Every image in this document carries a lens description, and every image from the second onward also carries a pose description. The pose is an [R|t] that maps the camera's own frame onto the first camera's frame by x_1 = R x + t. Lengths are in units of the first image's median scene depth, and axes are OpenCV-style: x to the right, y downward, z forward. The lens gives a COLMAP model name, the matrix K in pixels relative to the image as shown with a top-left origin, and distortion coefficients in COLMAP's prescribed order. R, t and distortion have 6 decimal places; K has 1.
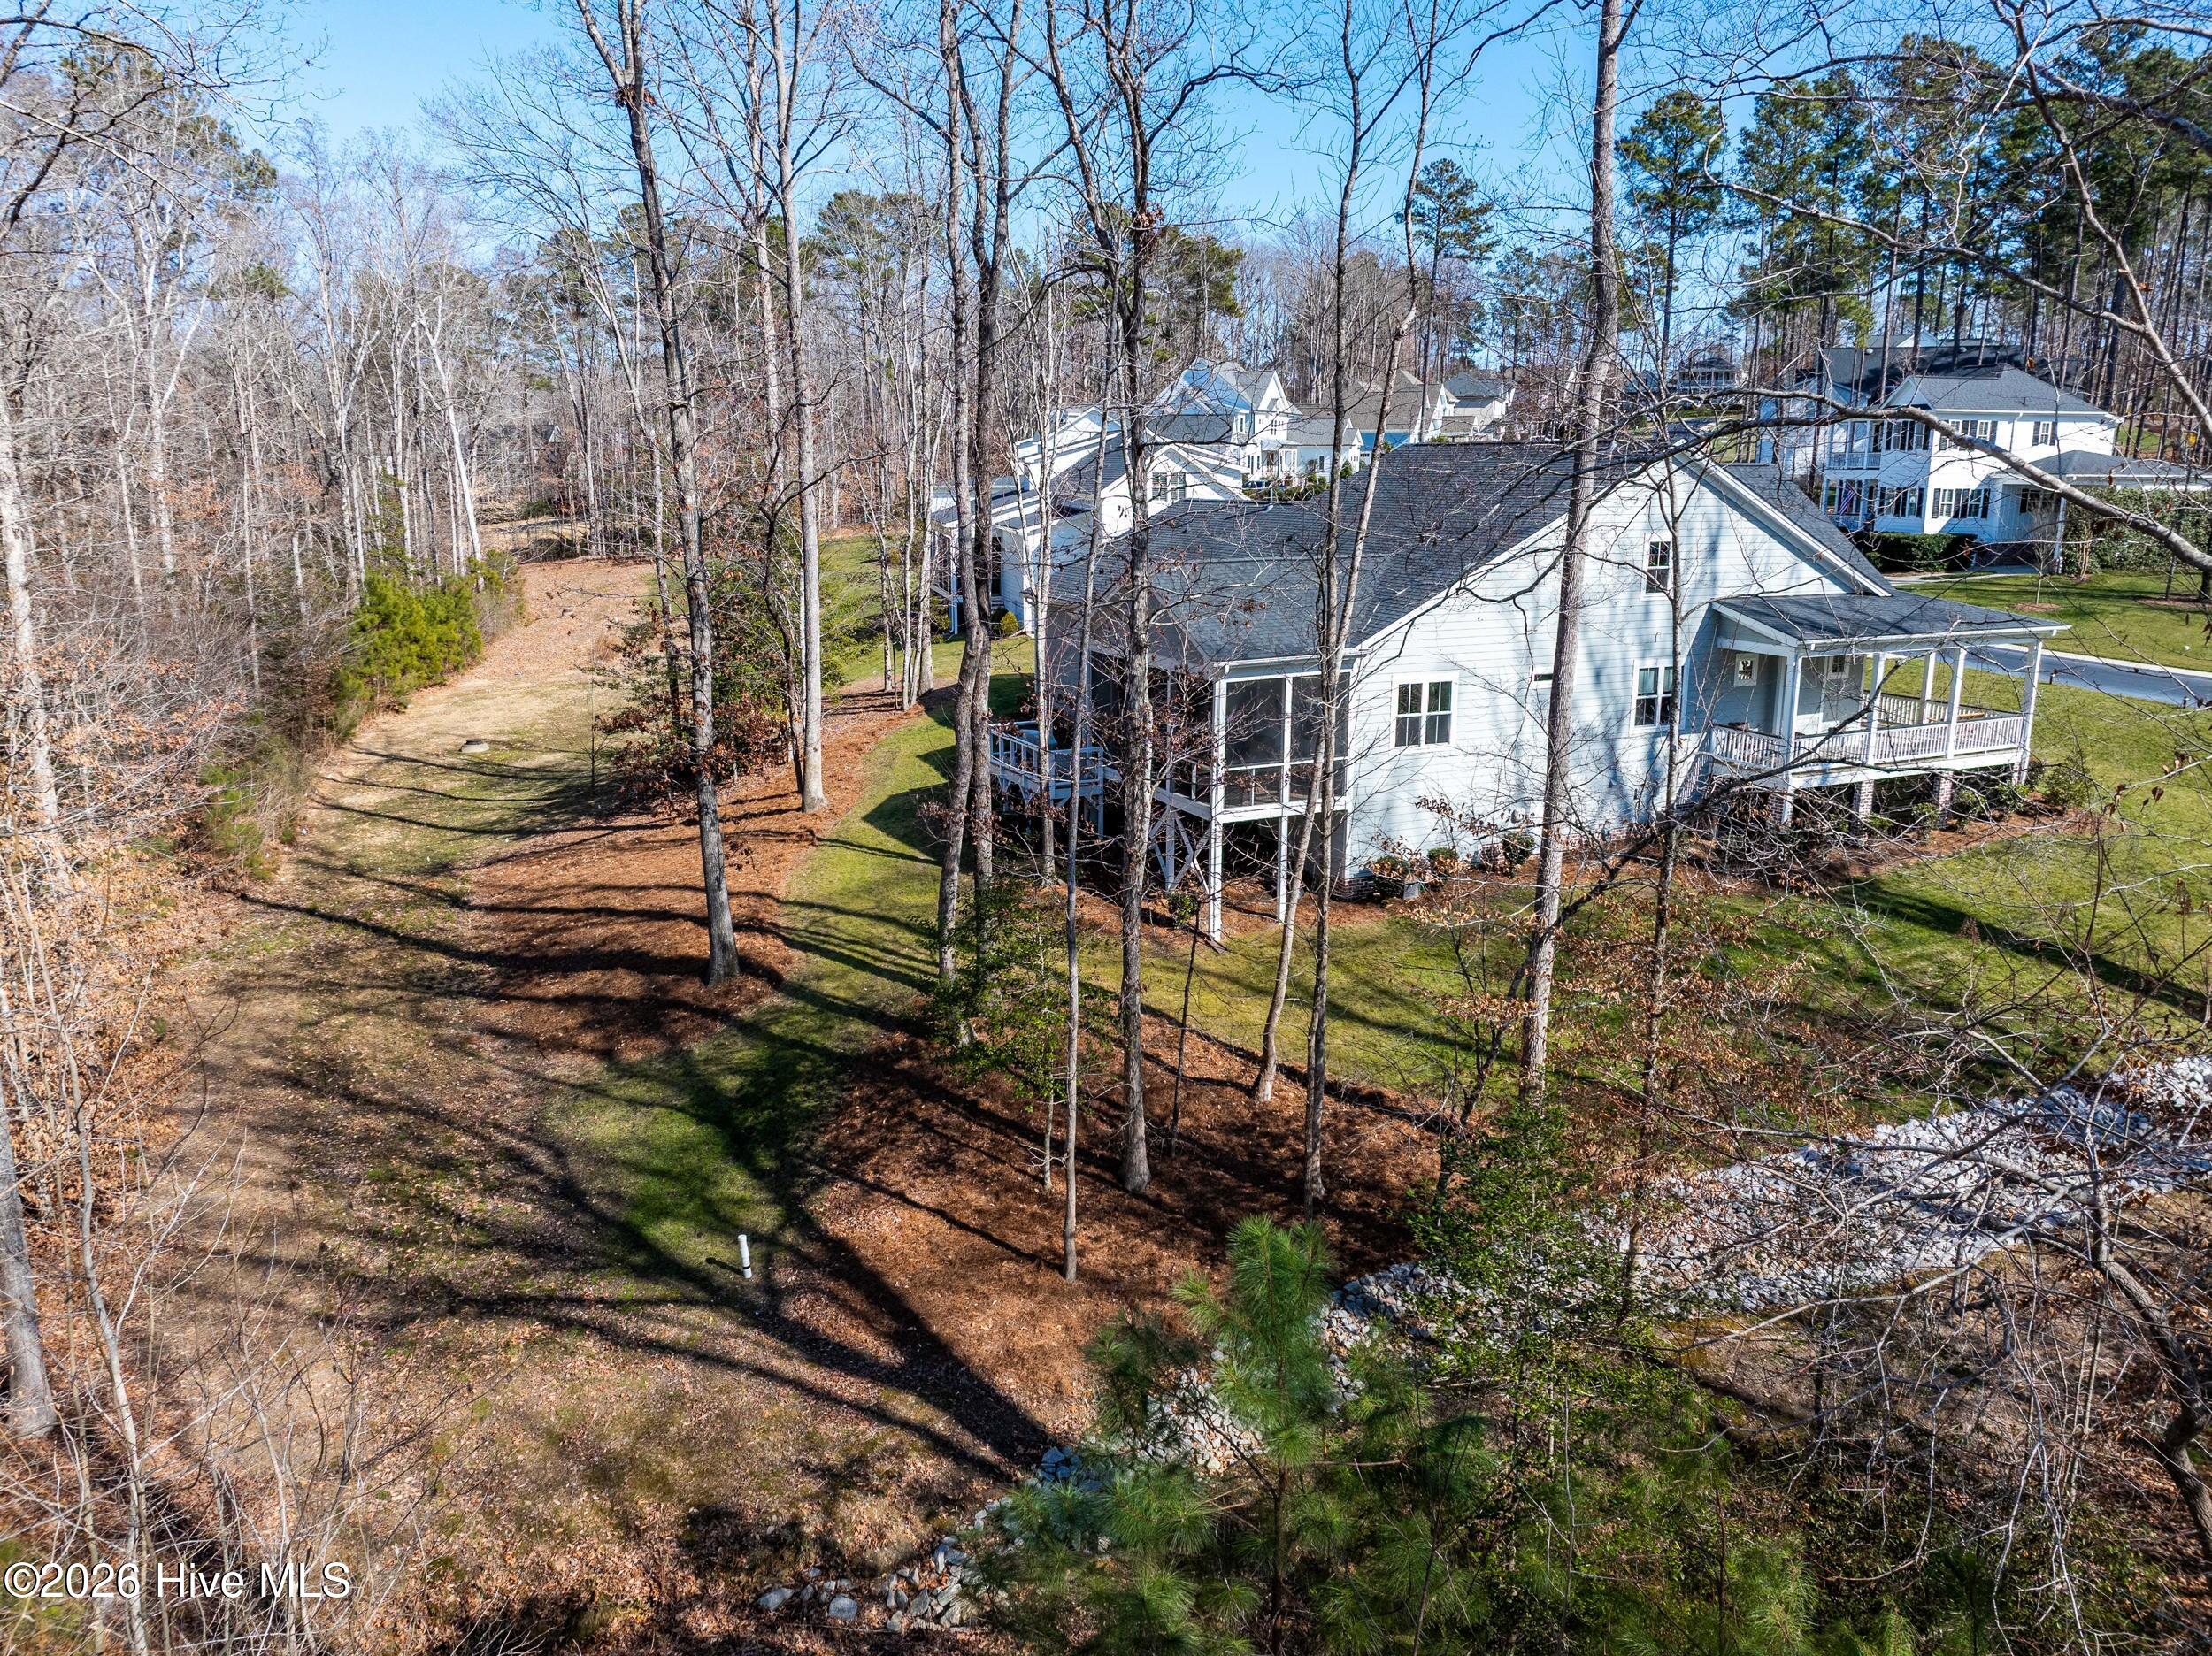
lens RADIAL K [[1544.6, 0, 1106.0], [0, 1544.6, 828.0], [0, 0, 1]] dist [-0.048817, 0.026545]
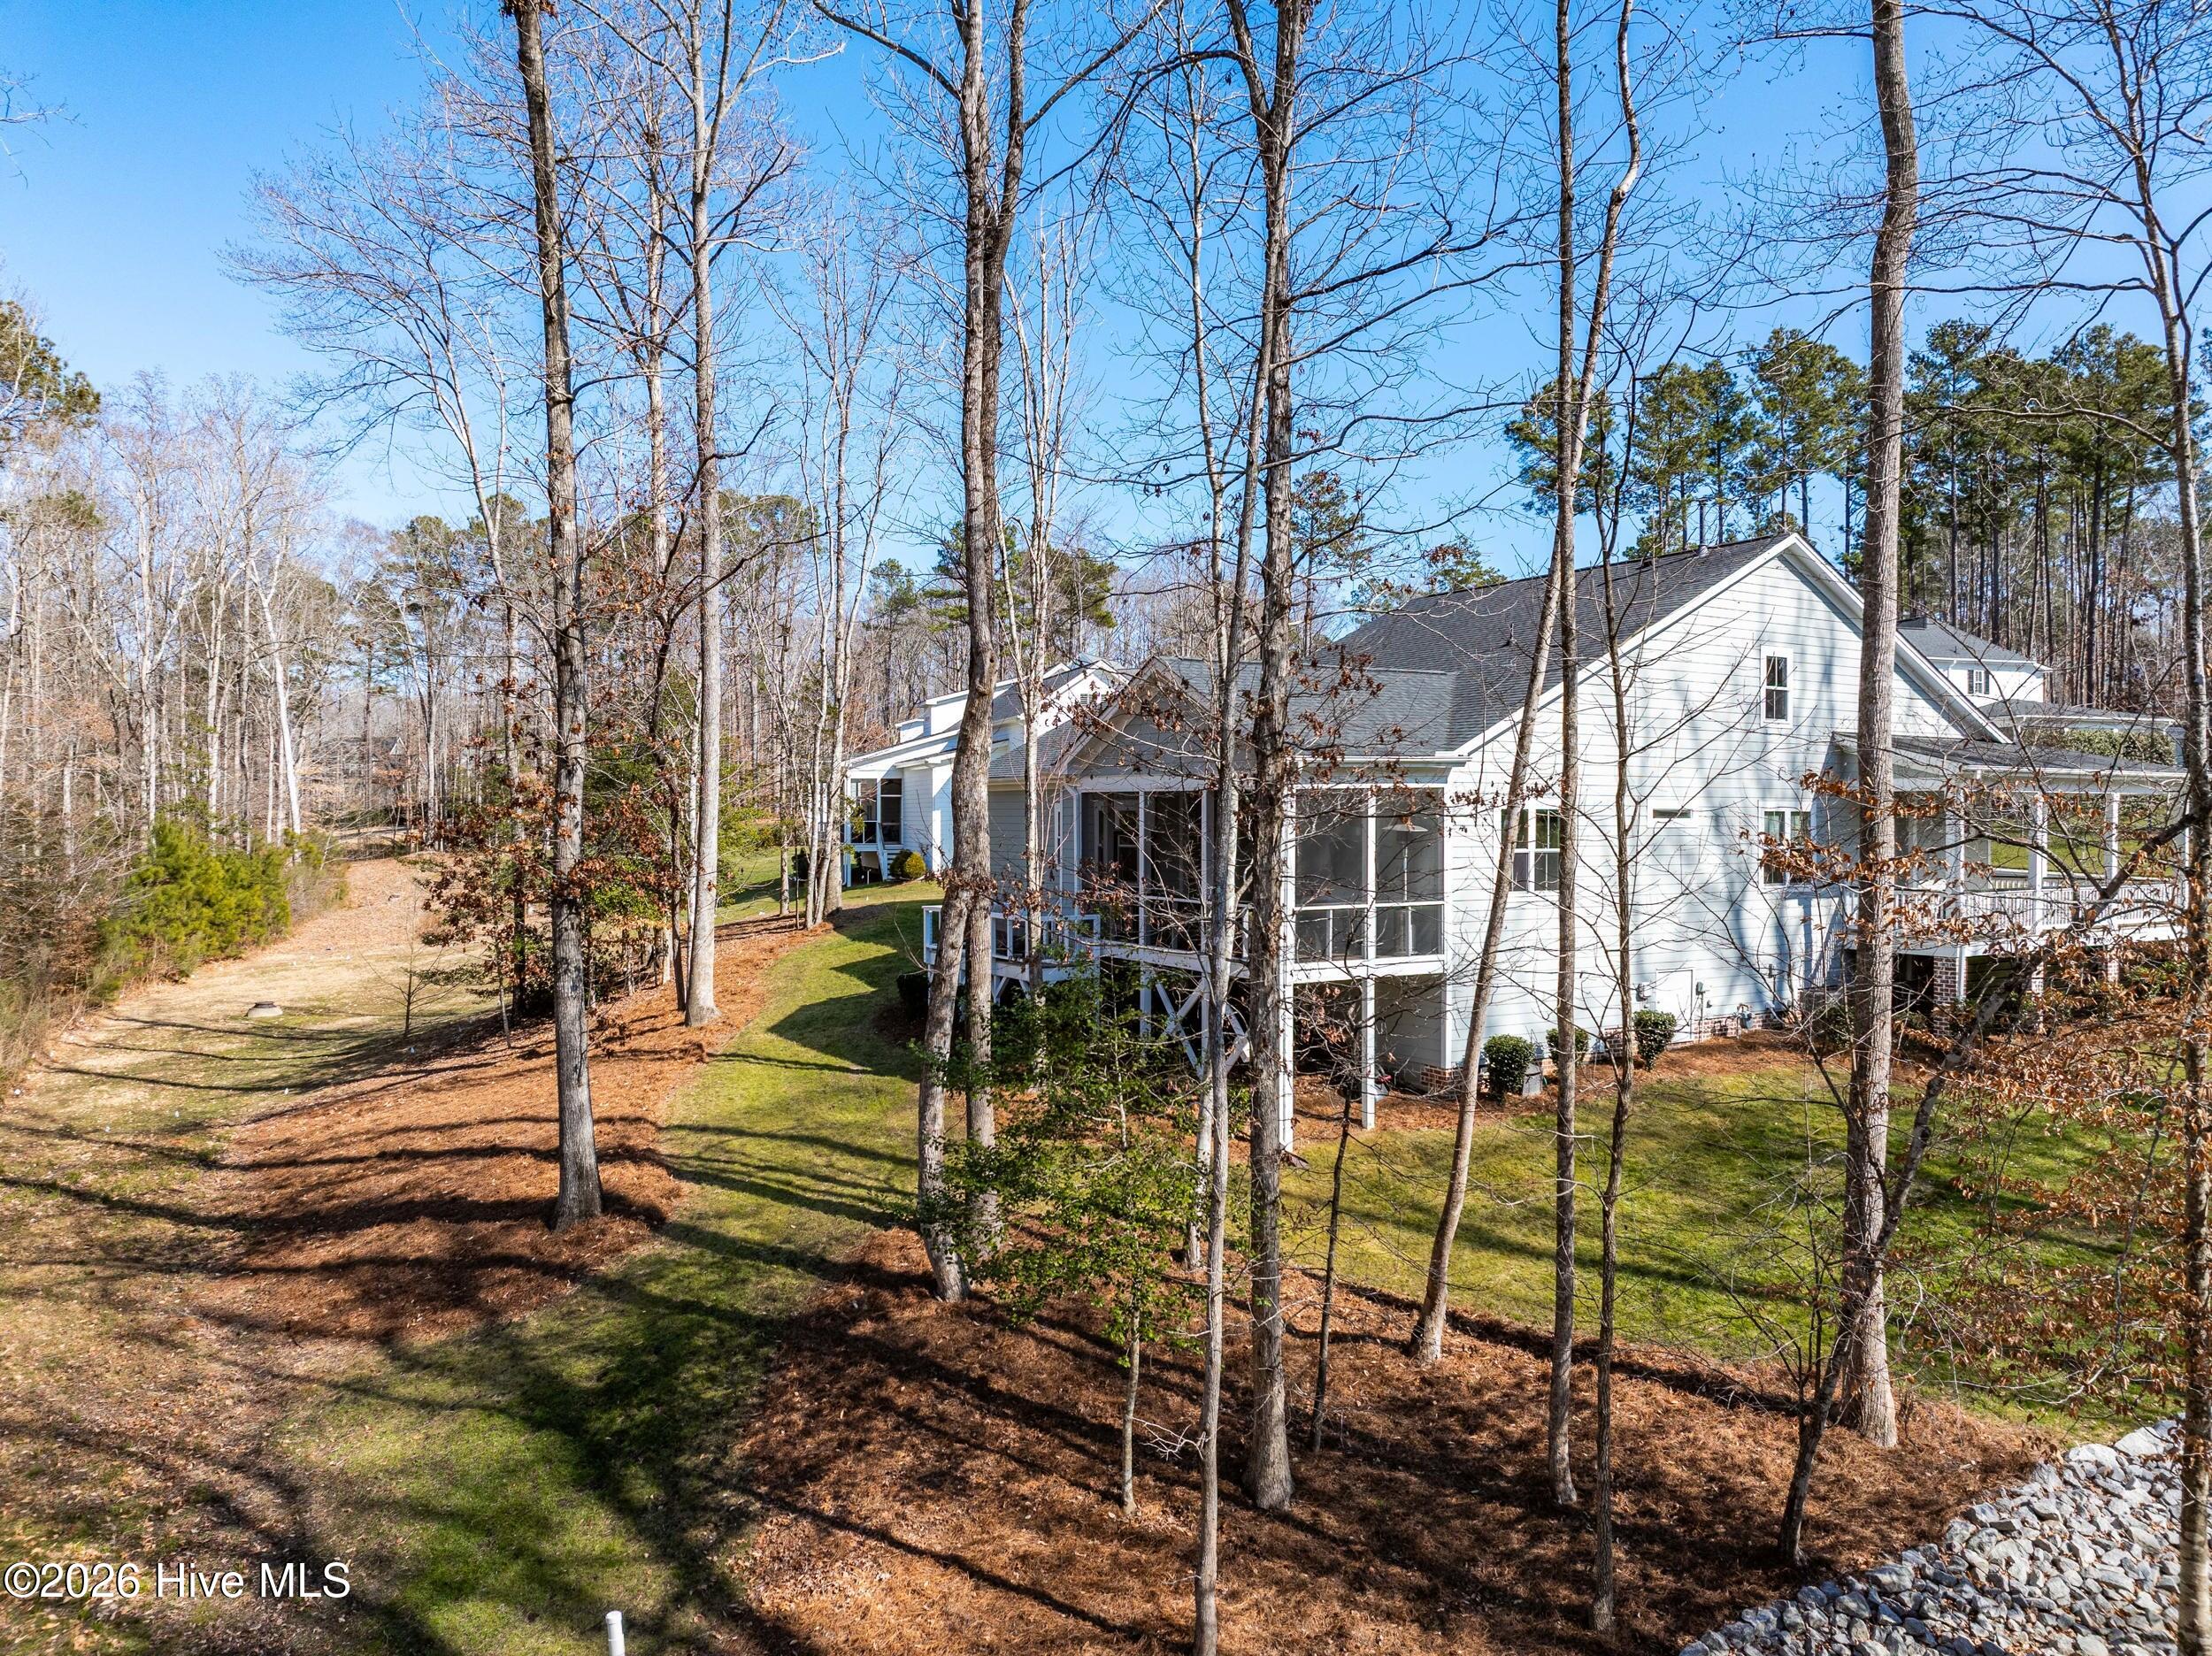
lens RADIAL K [[1544.6, 0, 1106.0], [0, 1544.6, 828.0], [0, 0, 1]] dist [-0.048817, 0.026545]
pose [[0.995380, 0.000734, 0.096016, -0.077373], [0.020281, 0.975802, -0.217715, 0.076857], [-0.093852, 0.218656, 0.971278, 0.270315]]
